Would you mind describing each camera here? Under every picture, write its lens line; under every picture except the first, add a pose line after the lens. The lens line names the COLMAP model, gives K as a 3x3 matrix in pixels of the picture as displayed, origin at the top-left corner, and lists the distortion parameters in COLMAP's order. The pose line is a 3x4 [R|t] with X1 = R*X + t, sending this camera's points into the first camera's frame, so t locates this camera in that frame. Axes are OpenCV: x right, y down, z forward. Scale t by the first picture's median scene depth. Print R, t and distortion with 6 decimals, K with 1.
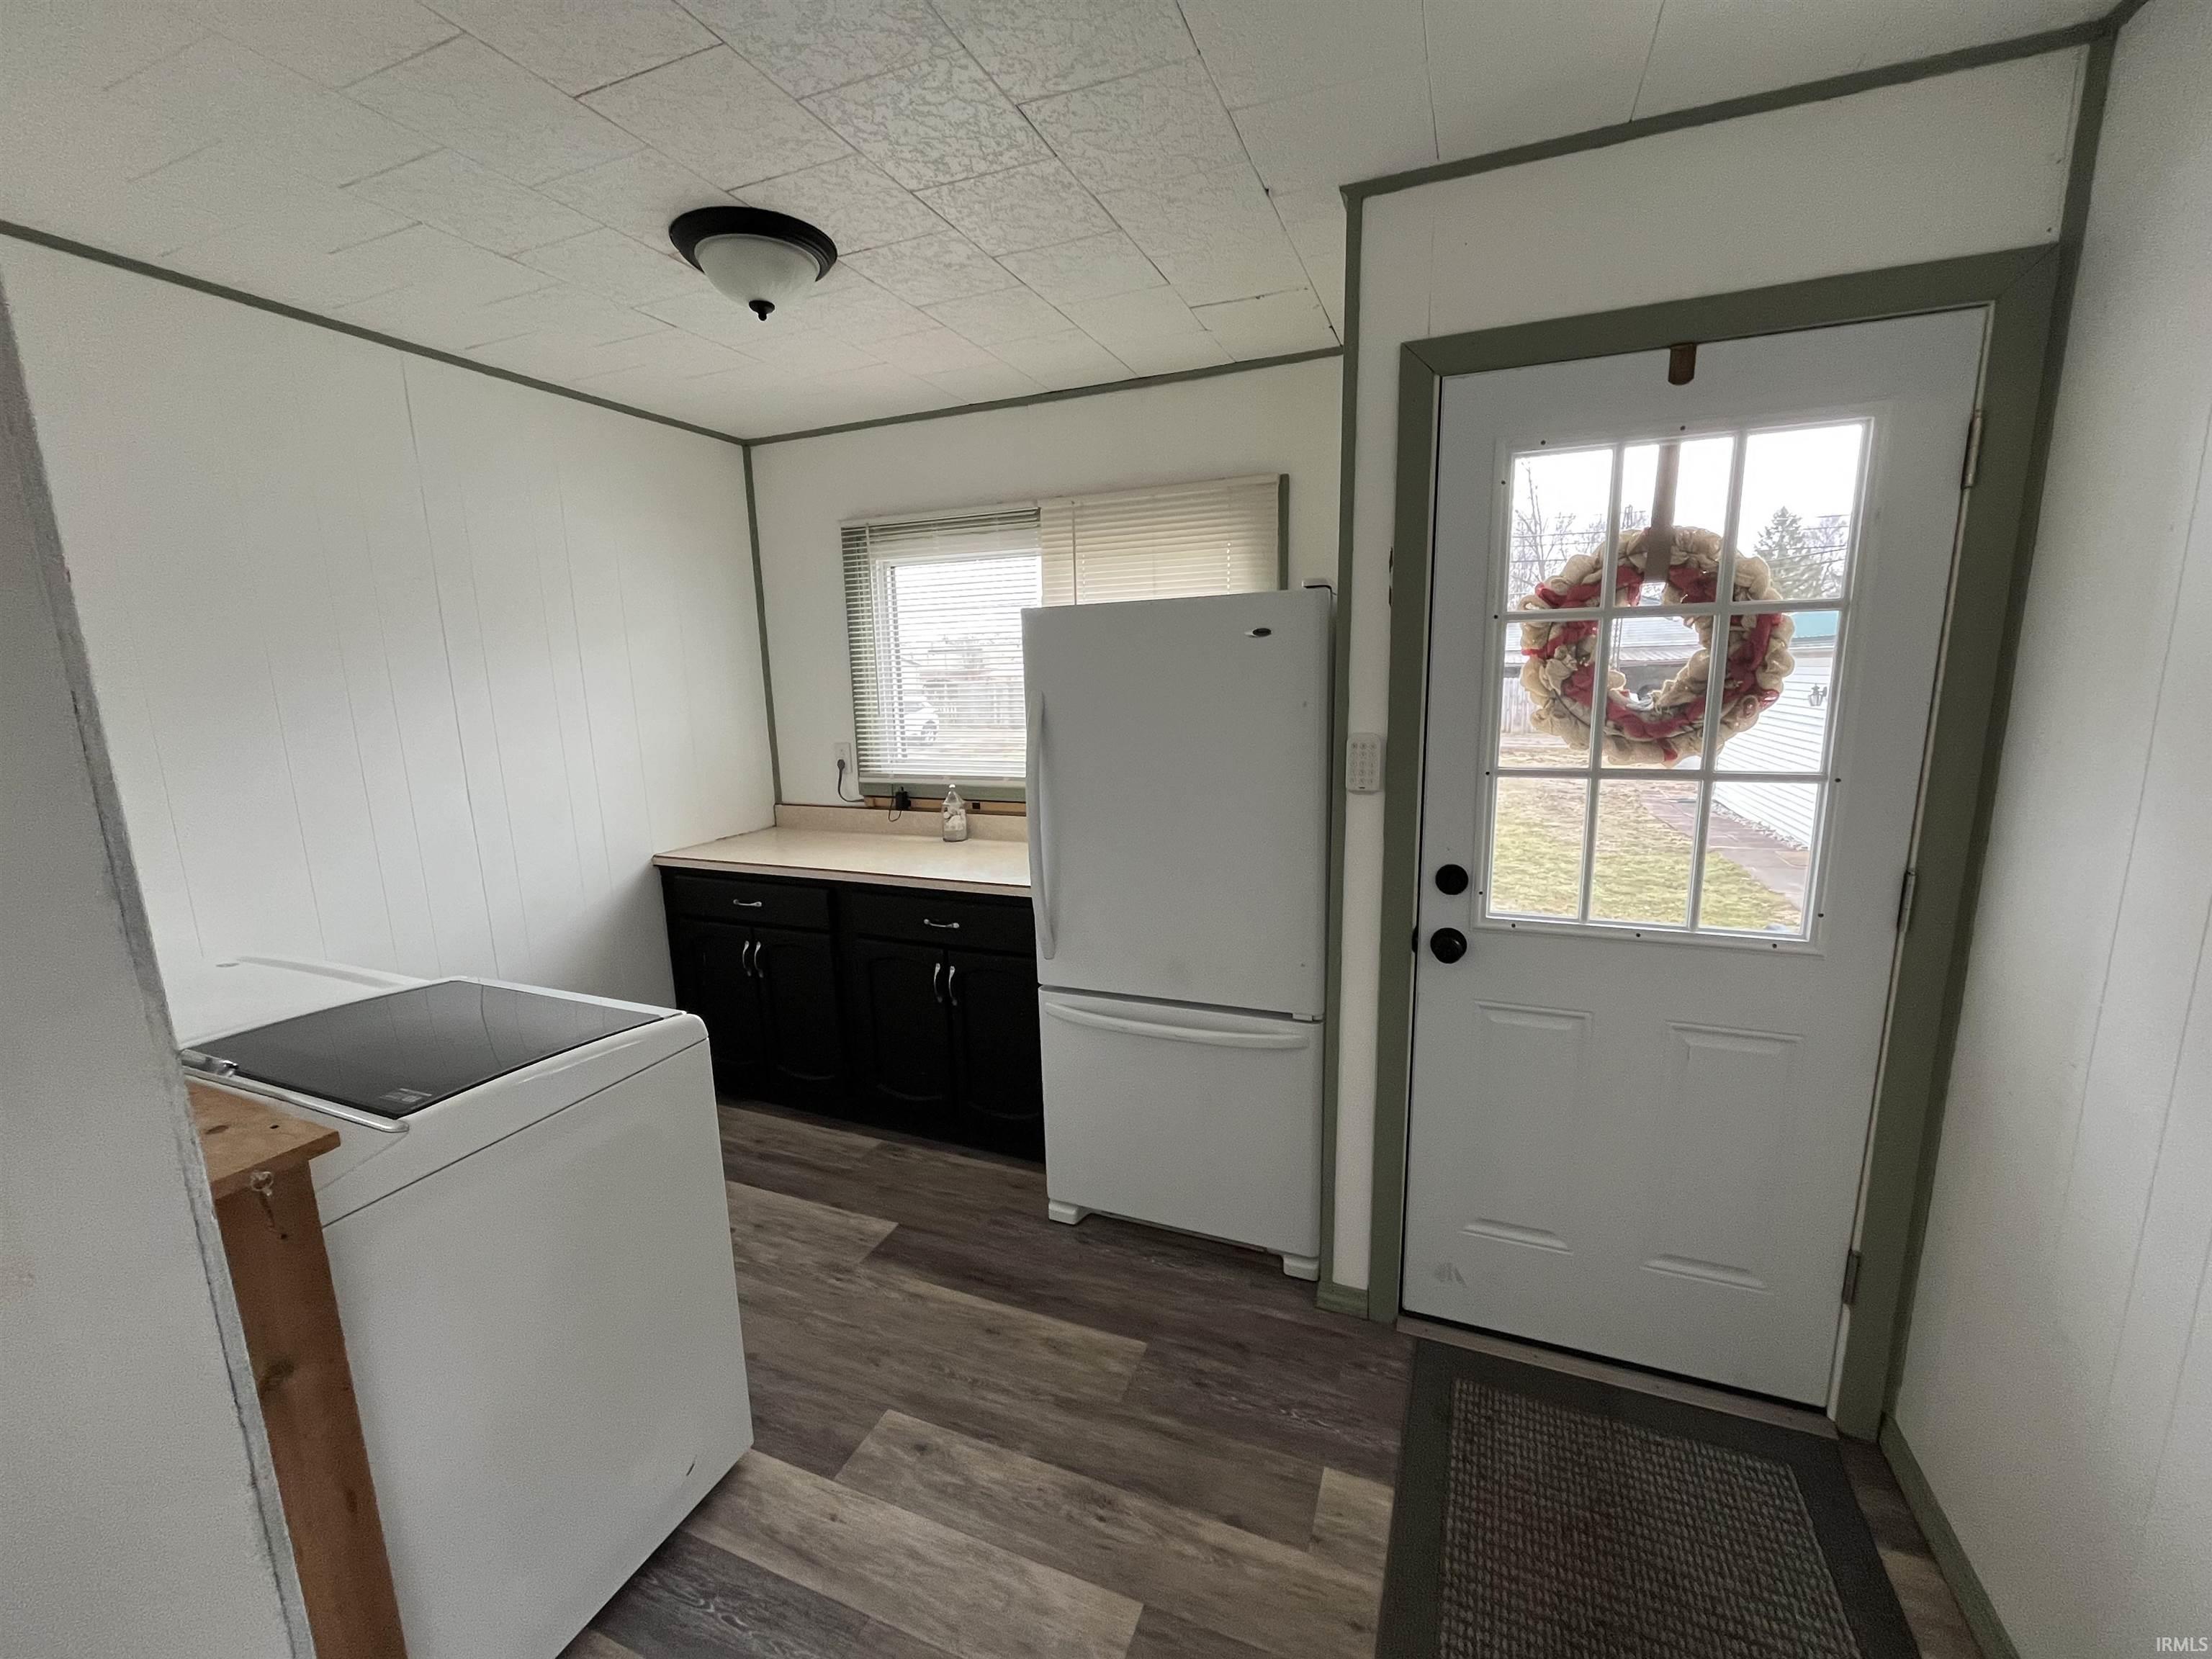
lens RADIAL K [[892.4, 0, 1105.6], [0, 892.4, 833.4], [0, 0, 1]] dist [-0.002316, -0.000671]
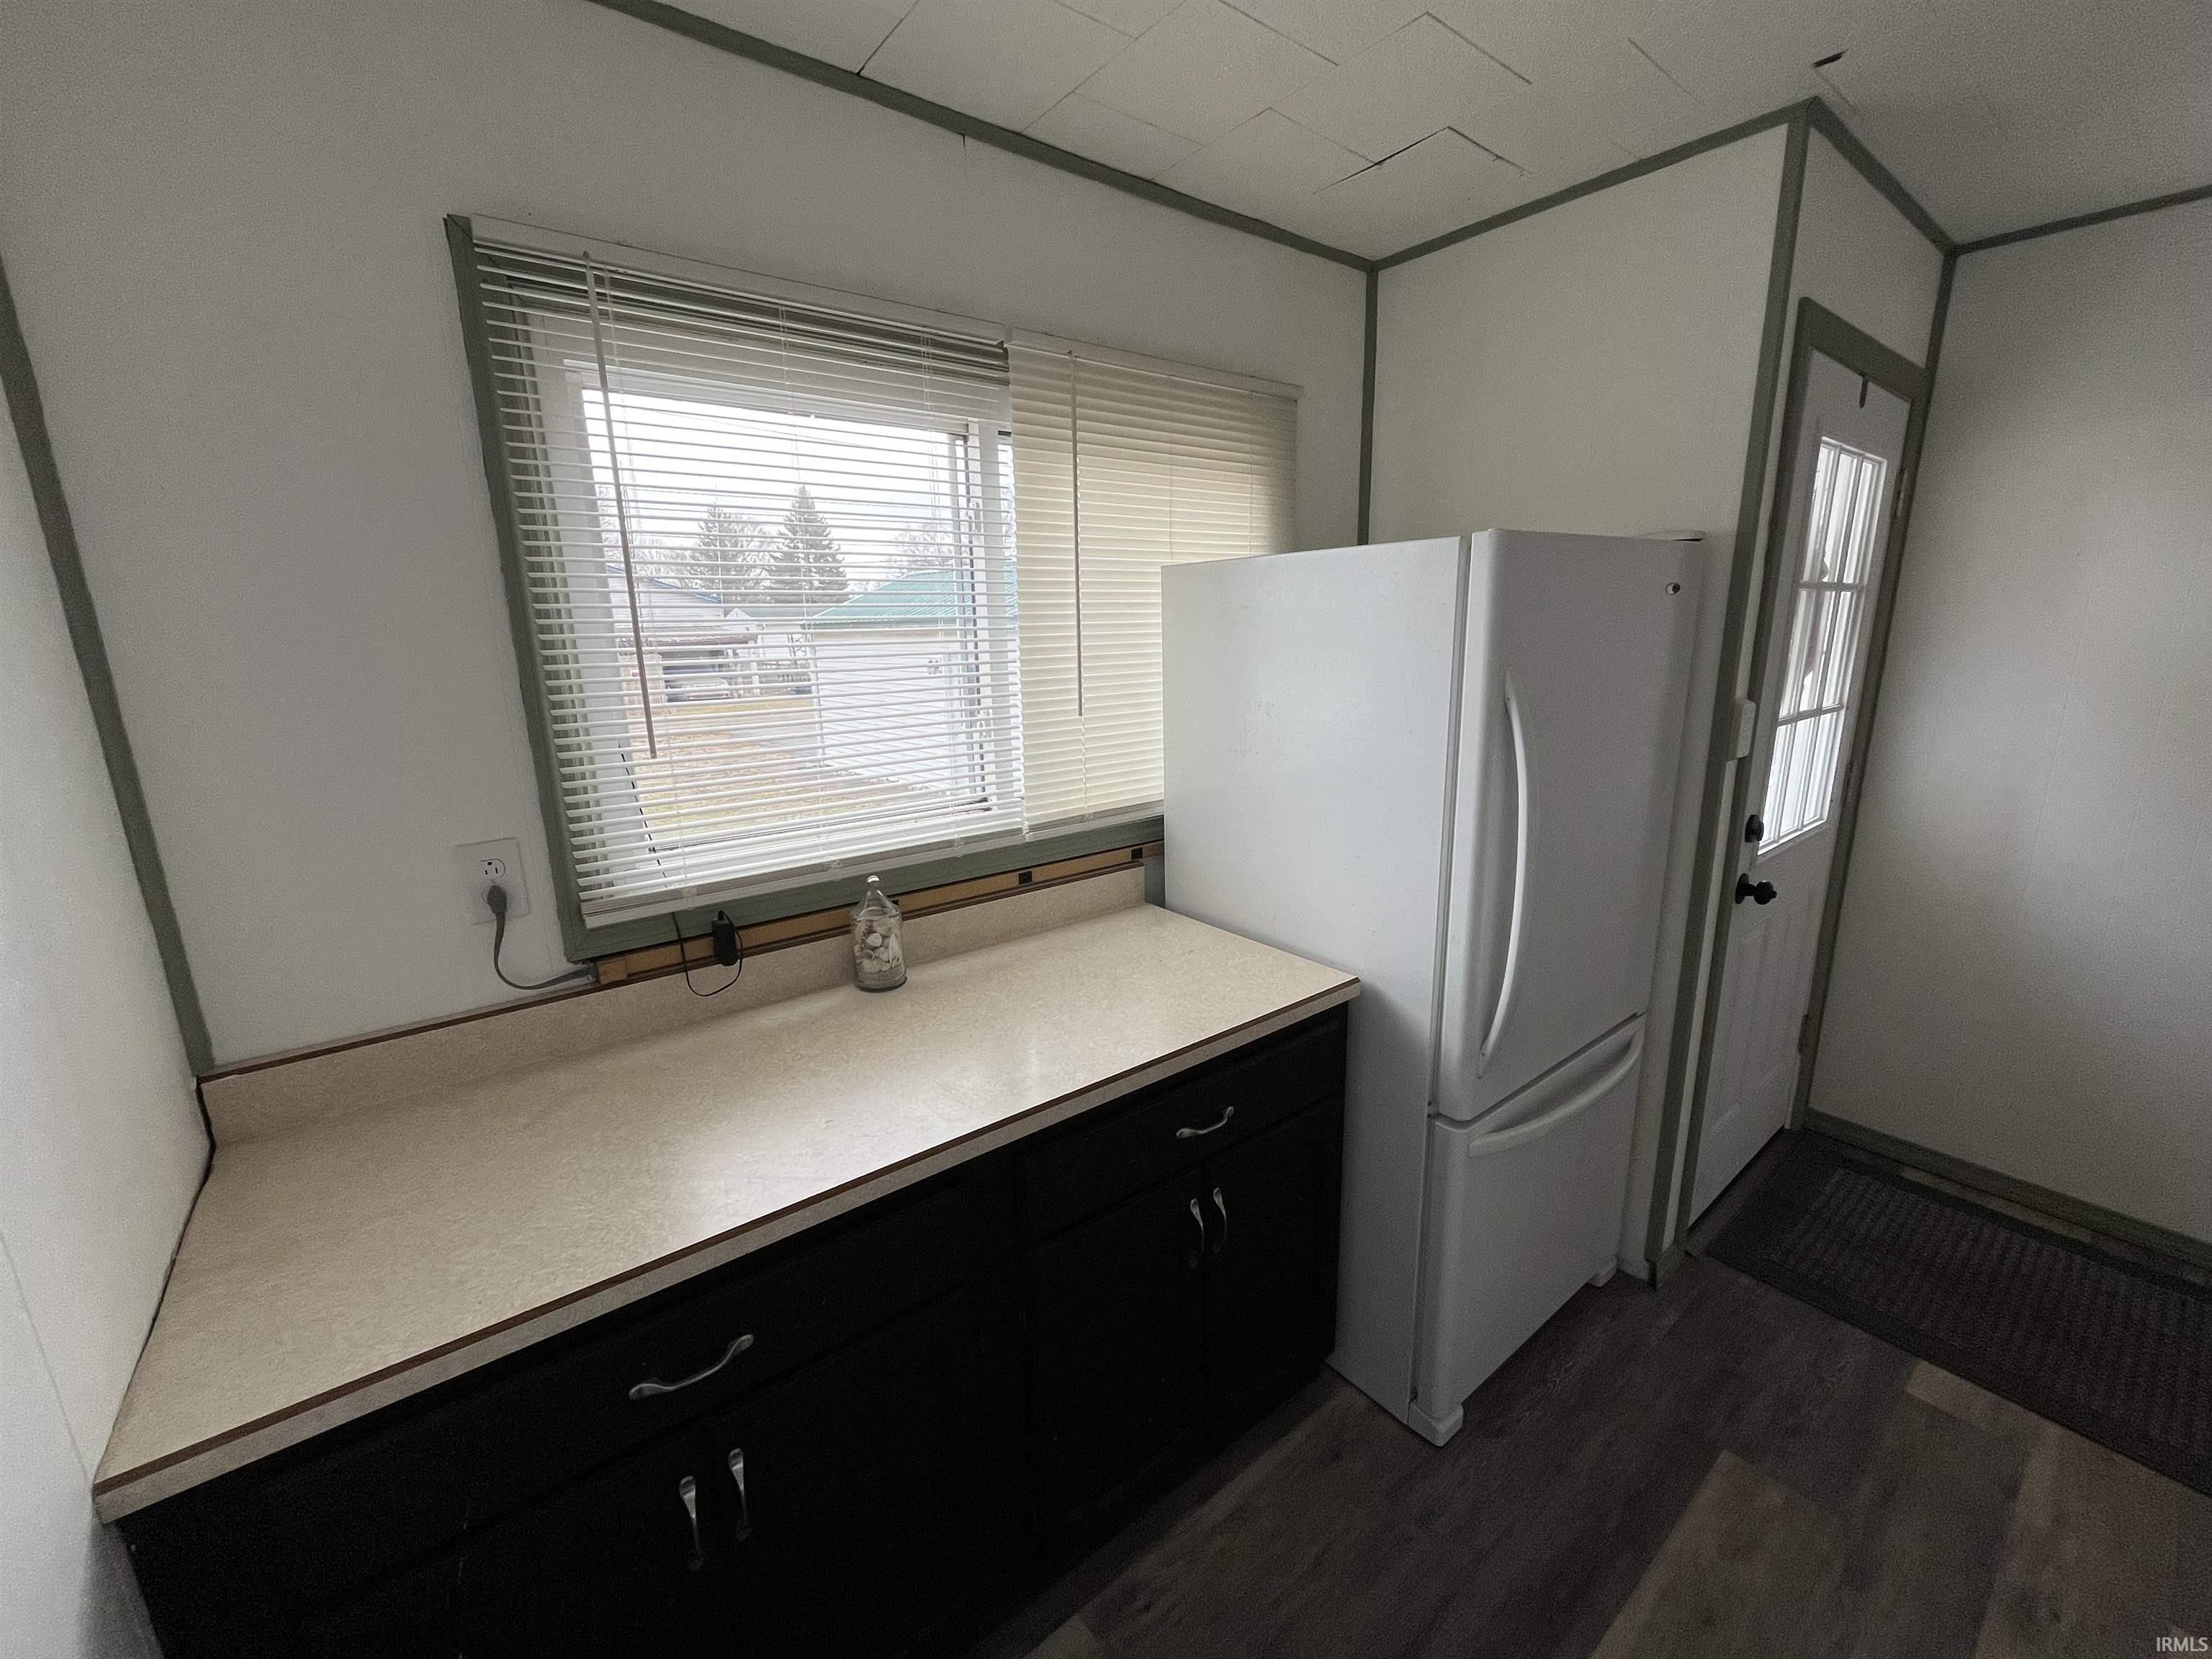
lens RADIAL K [[891.0, 0, 1109.5], [0, 891.0, 823.3], [0, 0, 1]] dist [-0.005509, -0.000335]
pose [[0.493645, -0.181206, 0.850576, -0.886959], [0.166861, 0.979615, 0.111856, -0.198868], [-0.853506, 0.086711, 0.513819, 1.083397]]
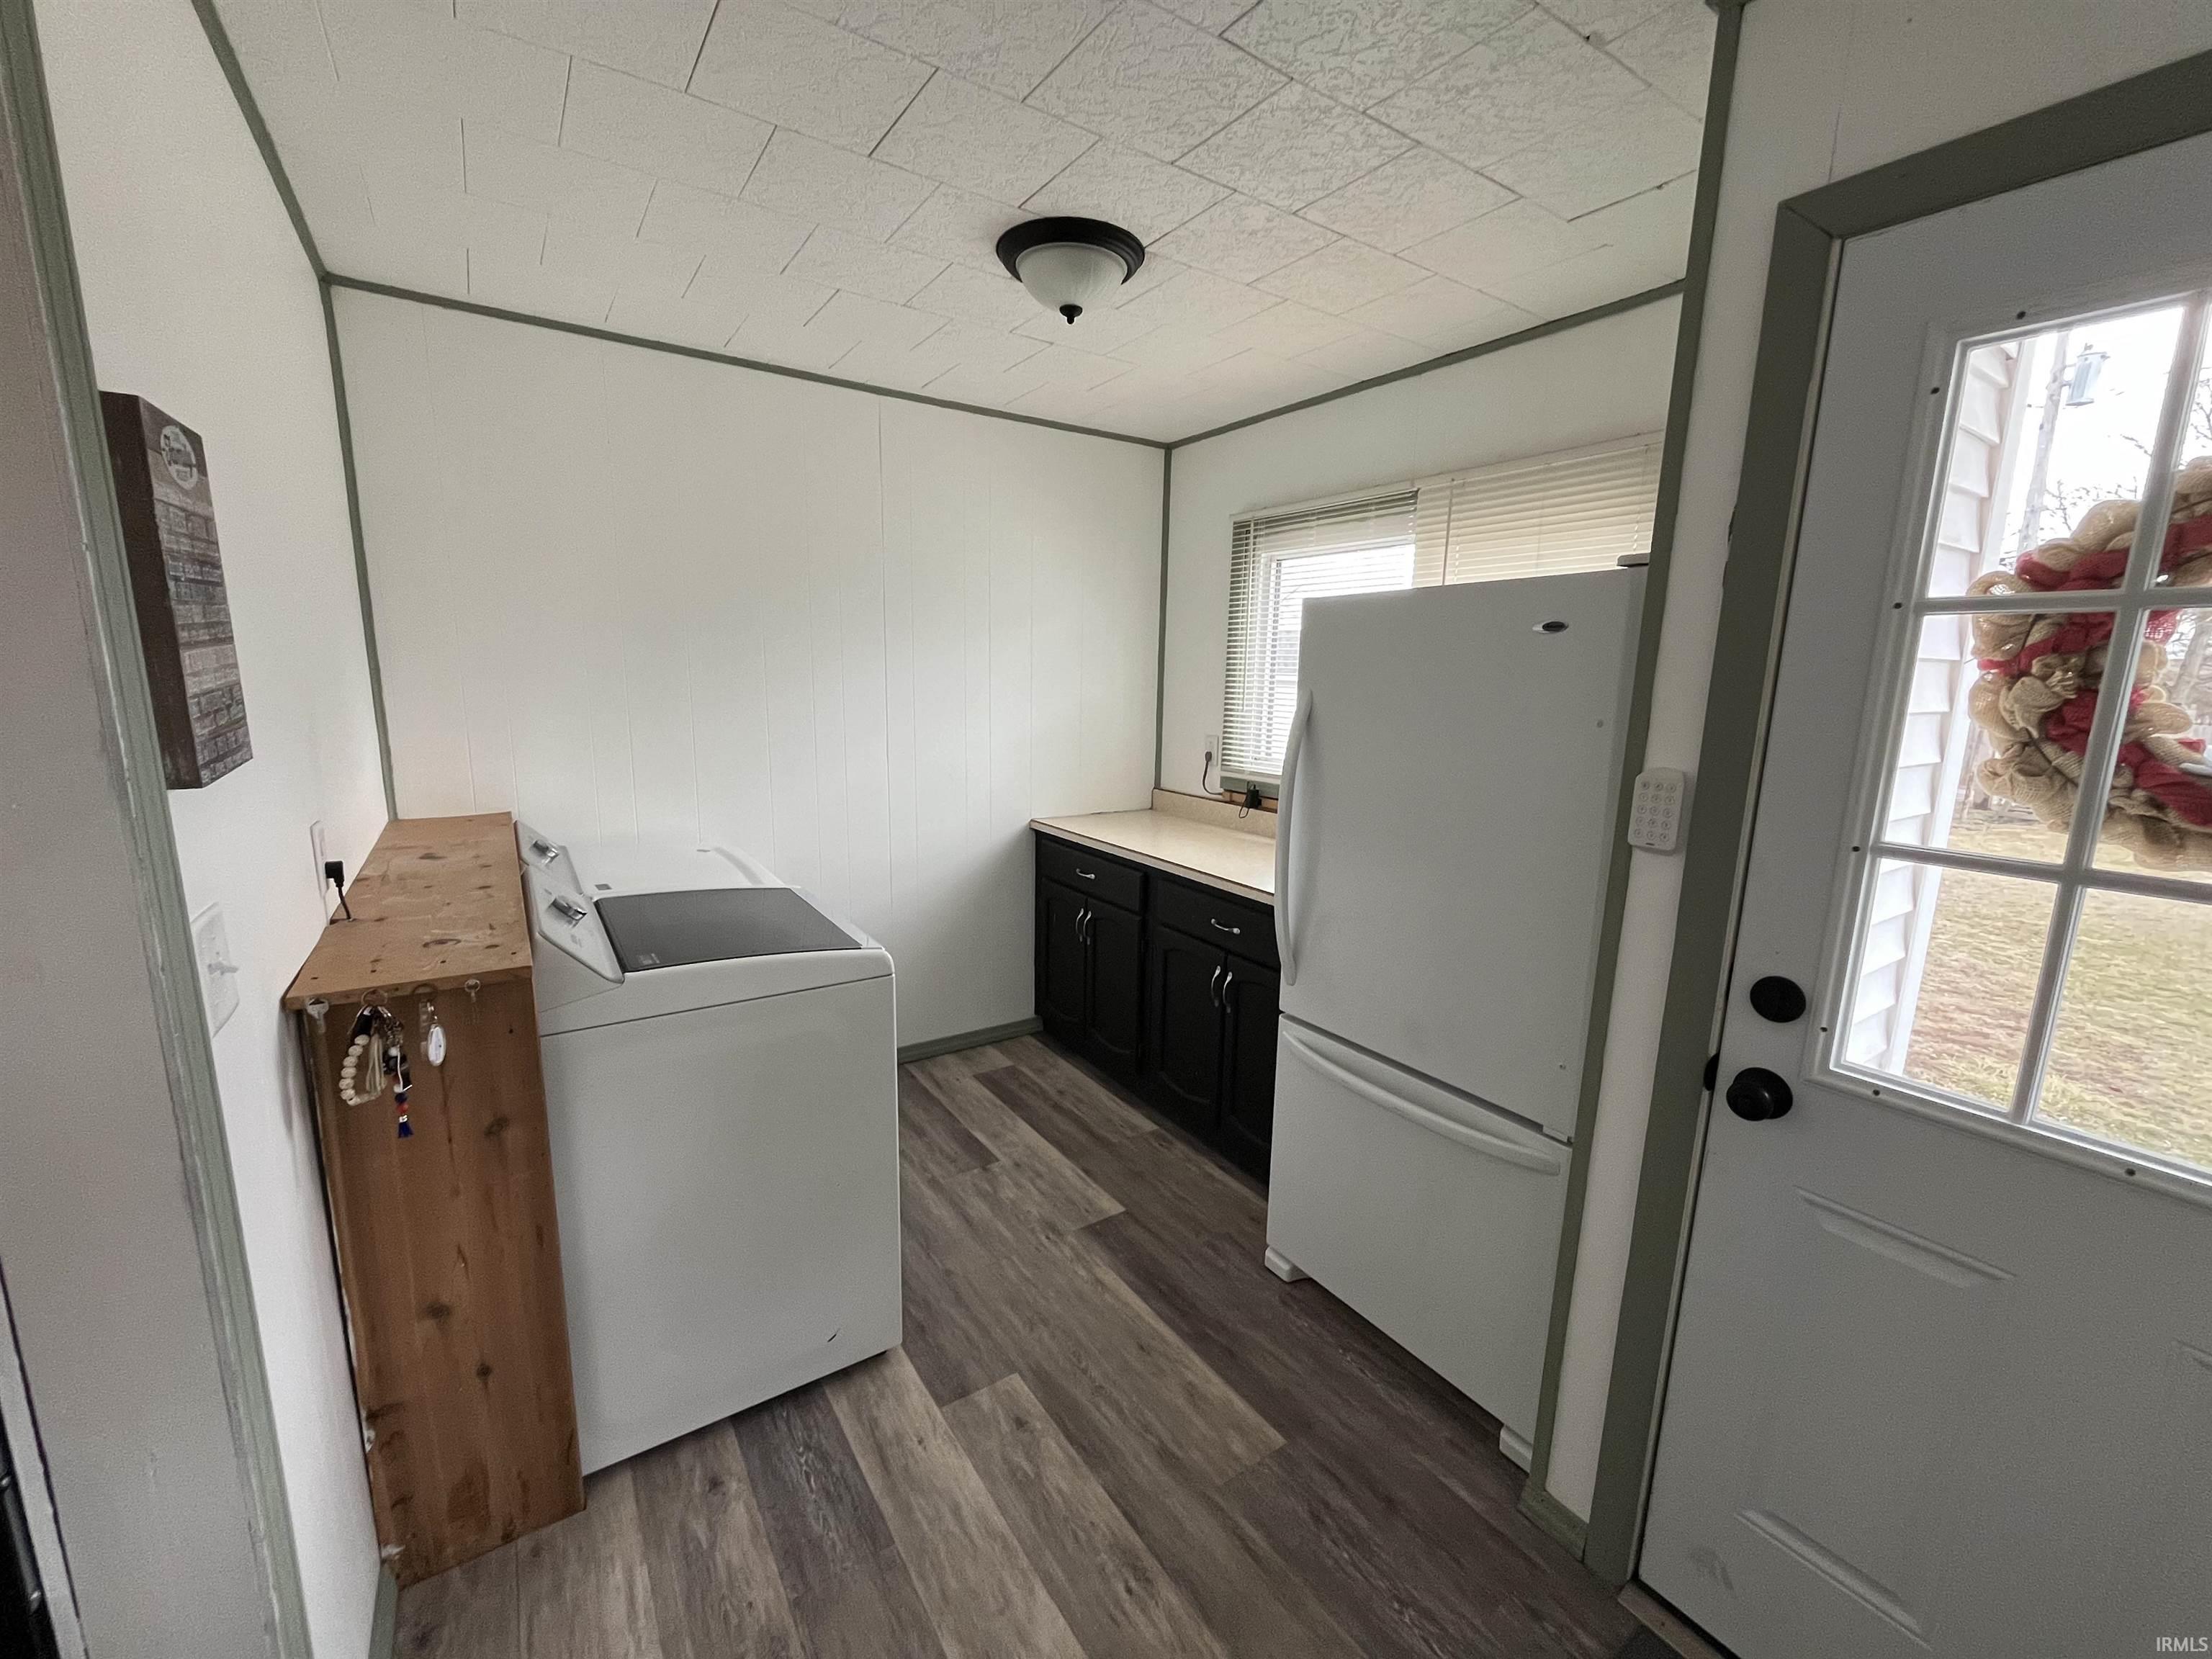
lens RADIAL K [[892.4, 0, 1105.6], [0, 892.4, 833.4], [0, 0, 1]] dist [-0.002316, -0.000671]
pose [[0.831547, 0.140934, -0.537278, 0.303238], [-0.142513, 0.989030, 0.038865, -0.024902], [0.536861, 0.044251, 0.842509, 0.157305]]
